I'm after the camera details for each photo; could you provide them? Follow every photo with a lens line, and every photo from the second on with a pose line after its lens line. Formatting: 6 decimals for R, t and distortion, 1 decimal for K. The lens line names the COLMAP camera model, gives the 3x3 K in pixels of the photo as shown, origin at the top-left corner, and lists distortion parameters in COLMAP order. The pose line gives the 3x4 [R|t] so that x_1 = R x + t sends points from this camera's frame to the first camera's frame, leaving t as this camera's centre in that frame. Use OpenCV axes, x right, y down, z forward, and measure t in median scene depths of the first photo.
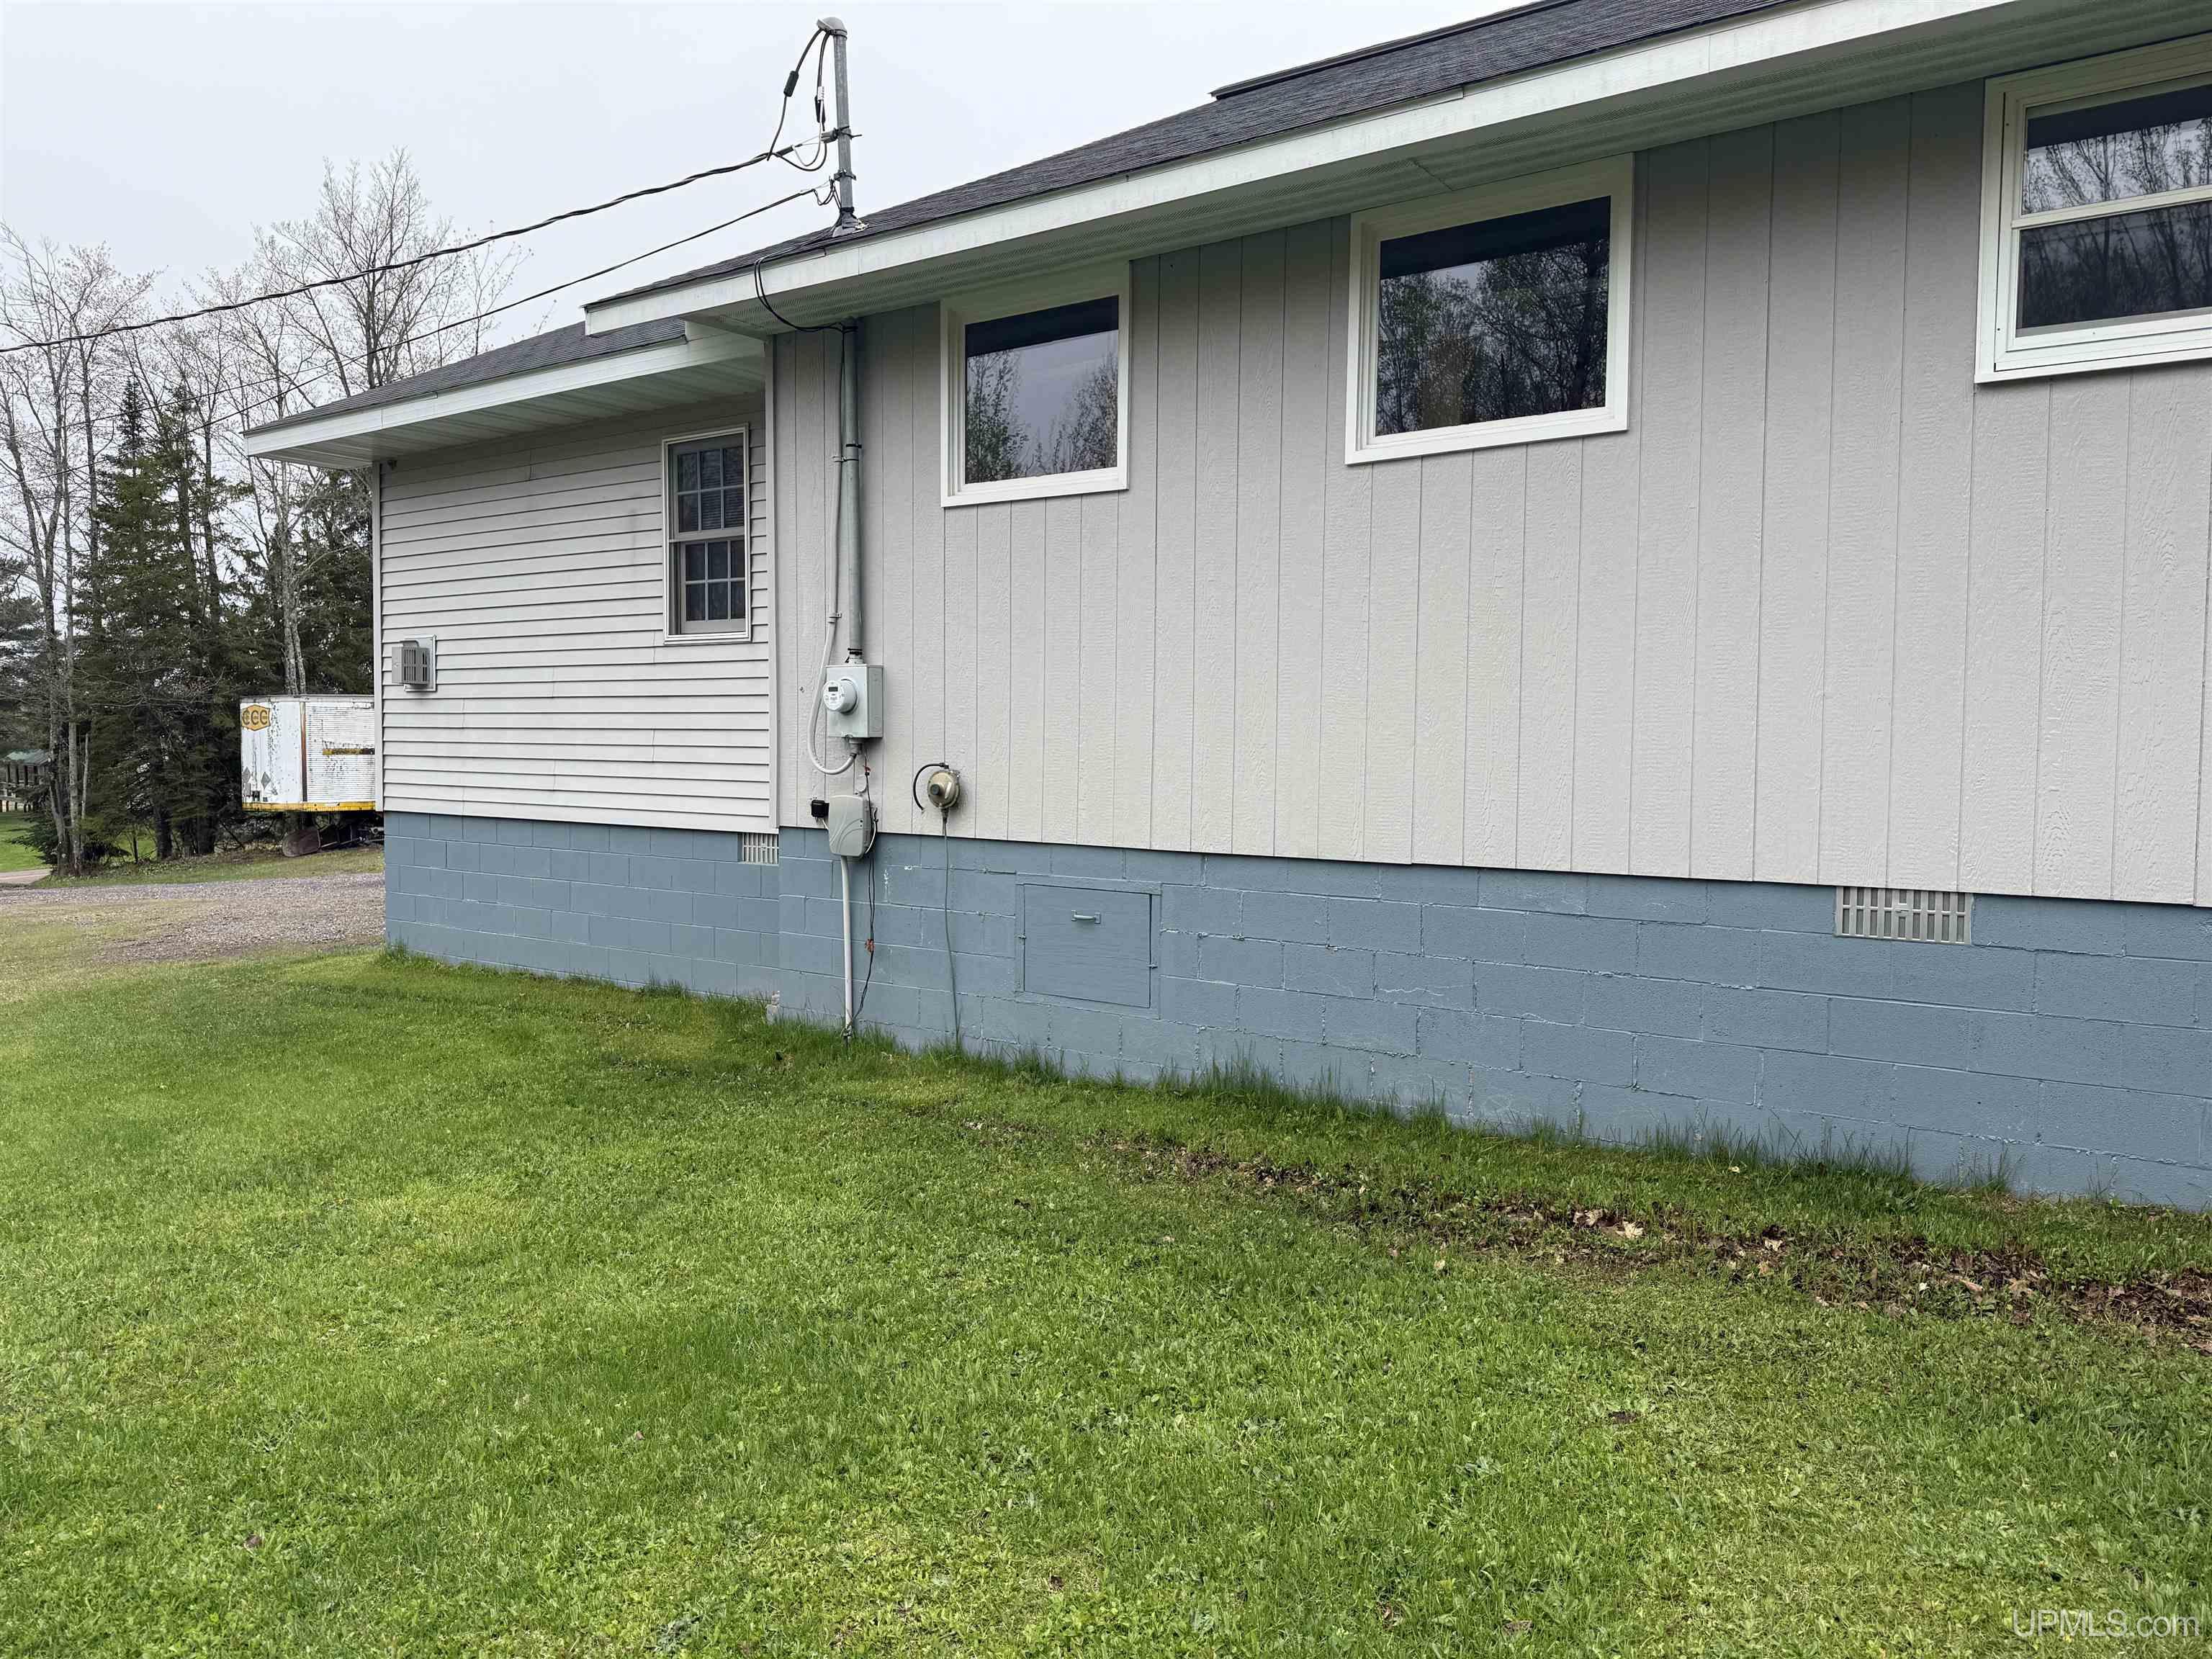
lens RADIAL K [[1533.2, 0, 1110.8], [0, 1533.2, 845.7], [0, 0, 1]] dist [-0.001281, -0.004827]
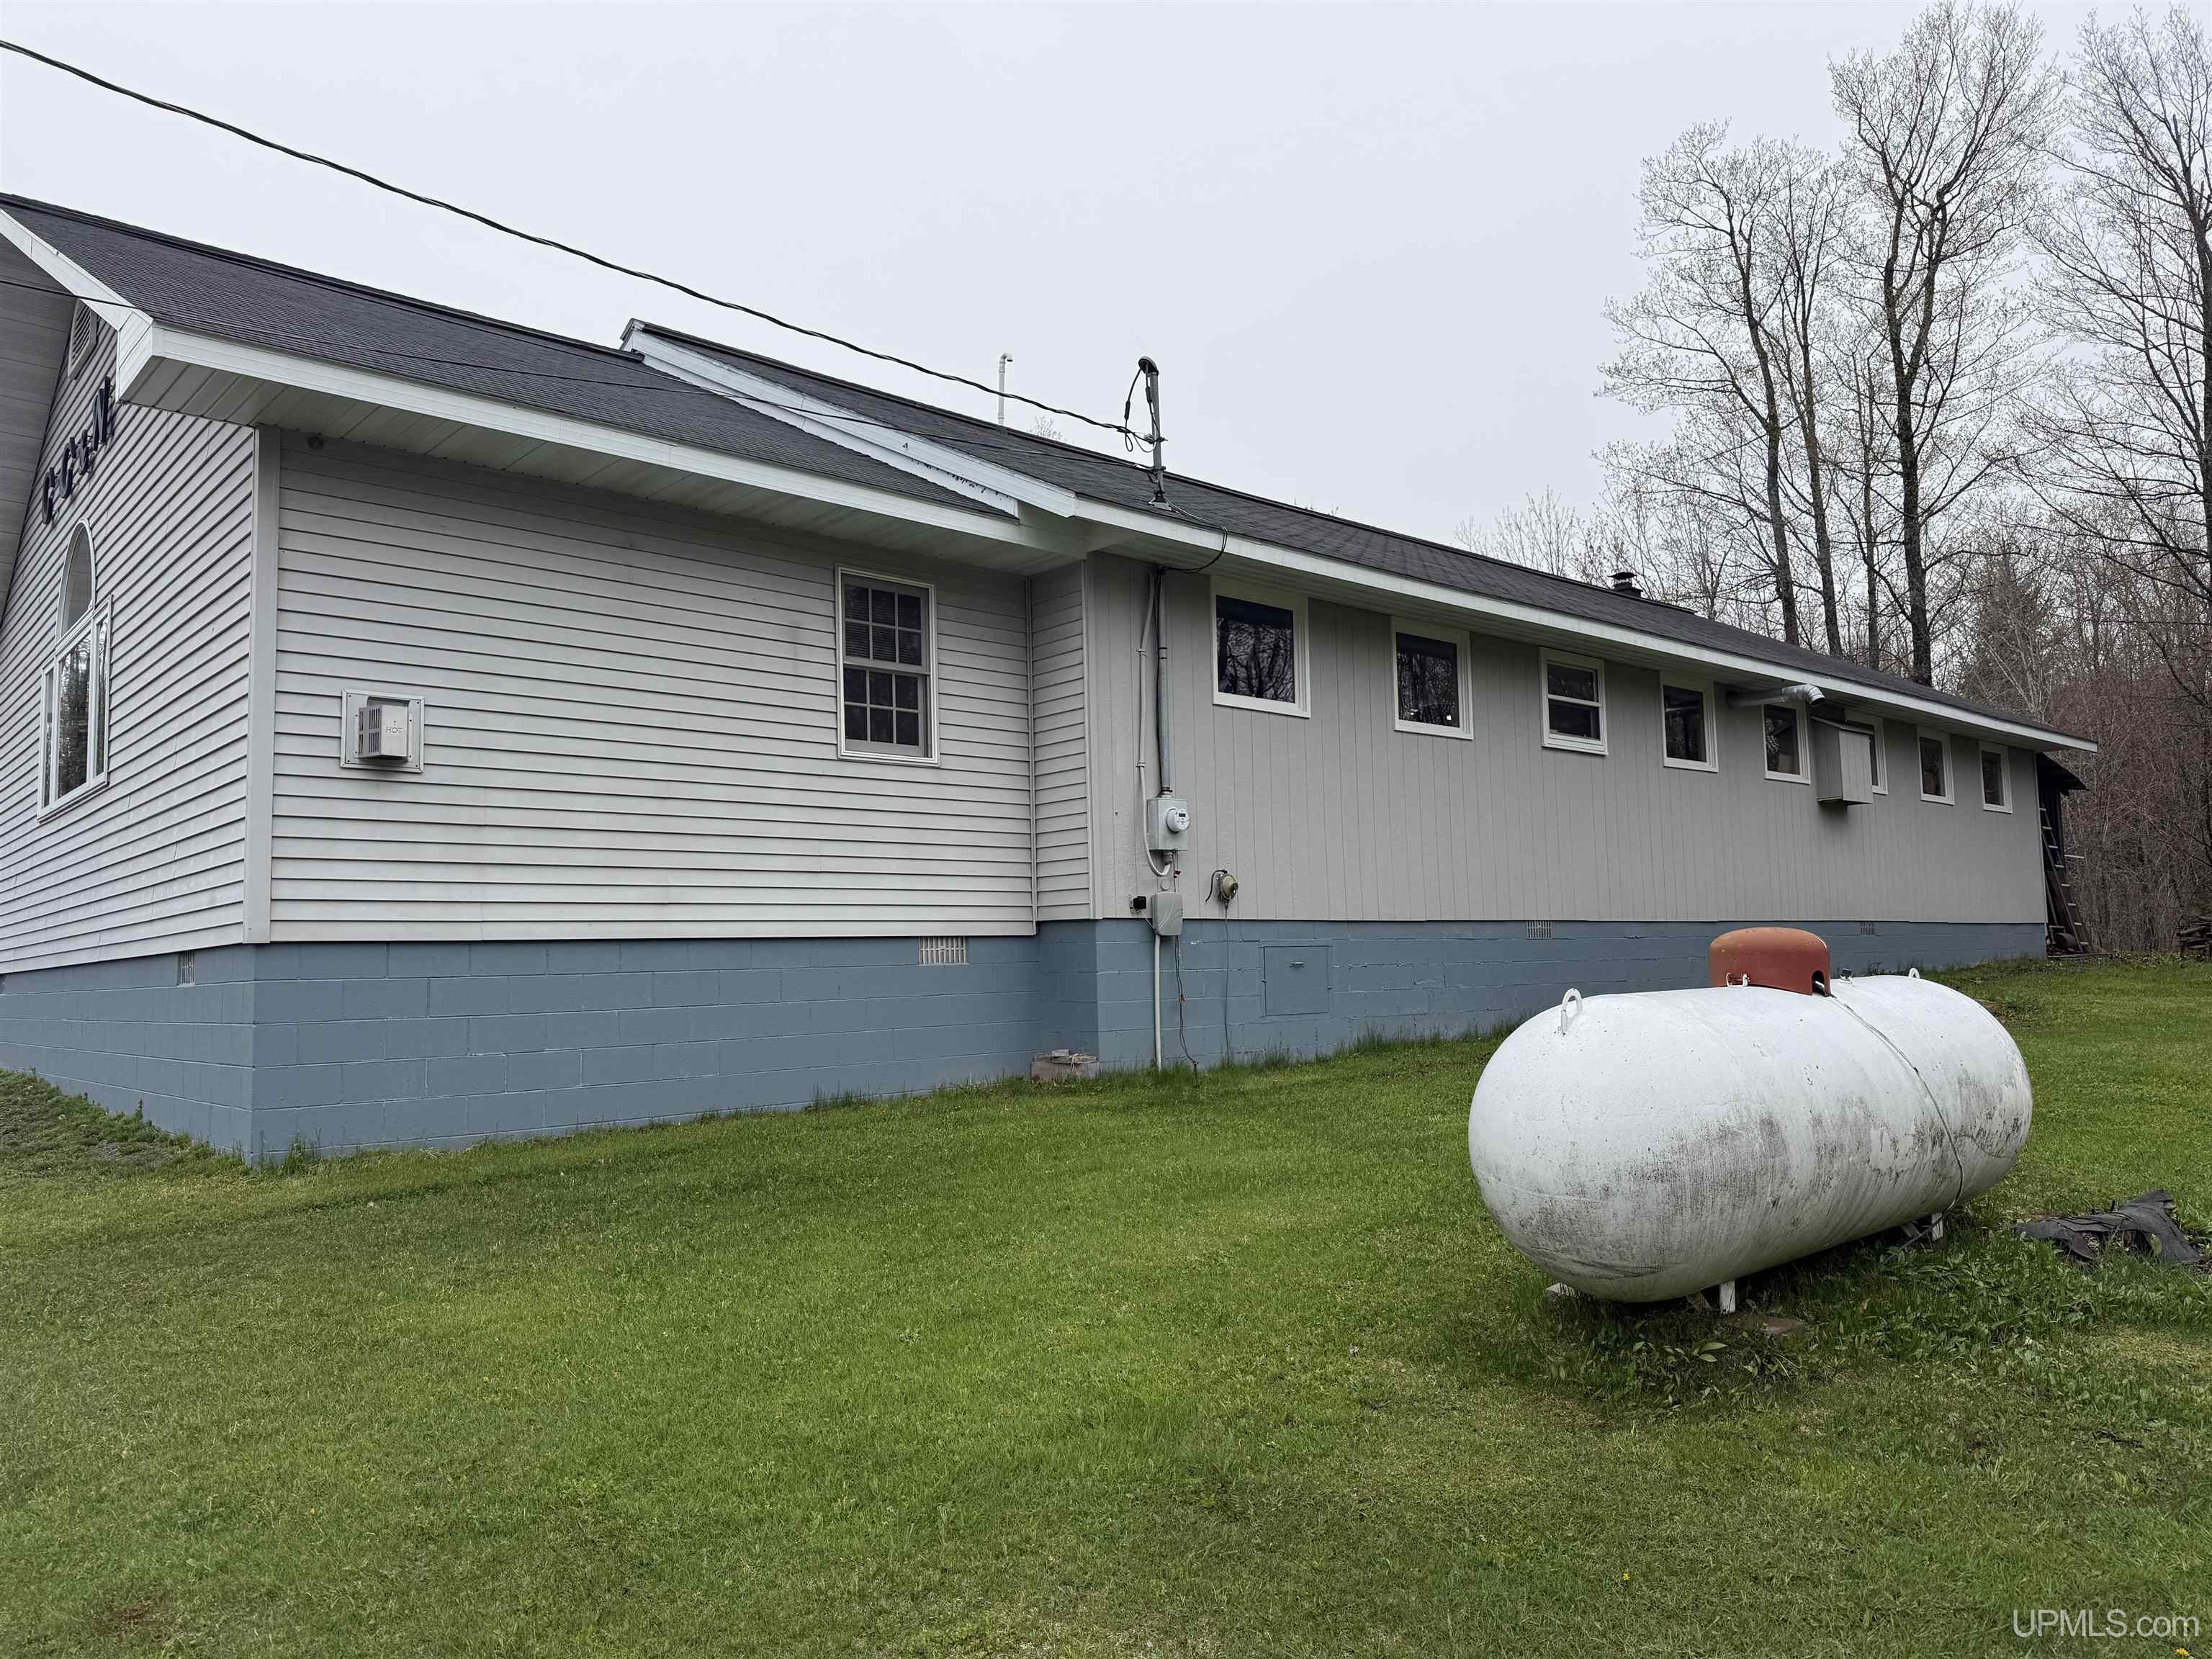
lens RADIAL K [[1533.2, 0, 1108.7], [0, 1533.2, 819.6], [0, 0, 1]] dist [-0.001281, -0.004827]
pose [[0.216335, 0.078091, 0.973191, -1.297135], [0.090779, 0.990869, -0.099689, 0.029814], [-0.972090, 0.109912, 0.207270, 0.636592]]
